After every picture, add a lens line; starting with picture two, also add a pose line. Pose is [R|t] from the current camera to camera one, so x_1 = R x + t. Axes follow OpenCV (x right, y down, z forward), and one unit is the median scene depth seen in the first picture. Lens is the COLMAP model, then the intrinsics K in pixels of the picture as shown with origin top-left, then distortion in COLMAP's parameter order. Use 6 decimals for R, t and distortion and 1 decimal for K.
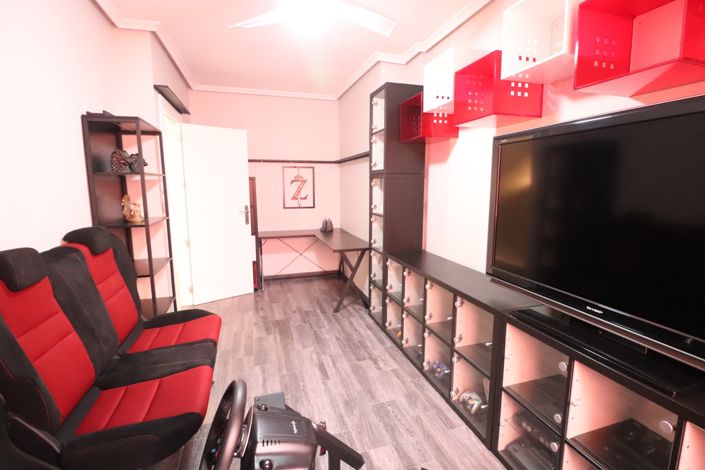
lens RADIAL K [[339.0, 0, 352.5], [0, 339.0, 235.0], [0, 0, 1]] dist [0.017668, 0.000089]
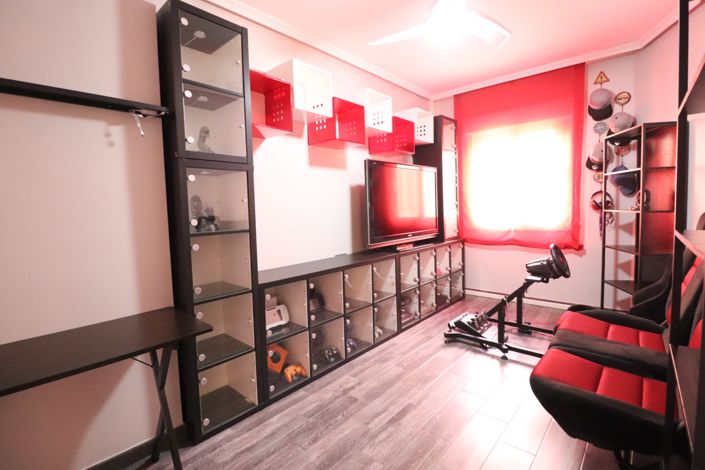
lens RADIAL K [[339.0, 0, 352.5], [0, 339.0, 235.0], [0, 0, 1]] dist [0.017668, 0.000089]
pose [[-0.540107, -0.048688, 0.840187, -0.656999], [0.156330, 0.975146, 0.157005, -0.141642], [-0.826949, 0.216146, -0.519072, 1.396022]]
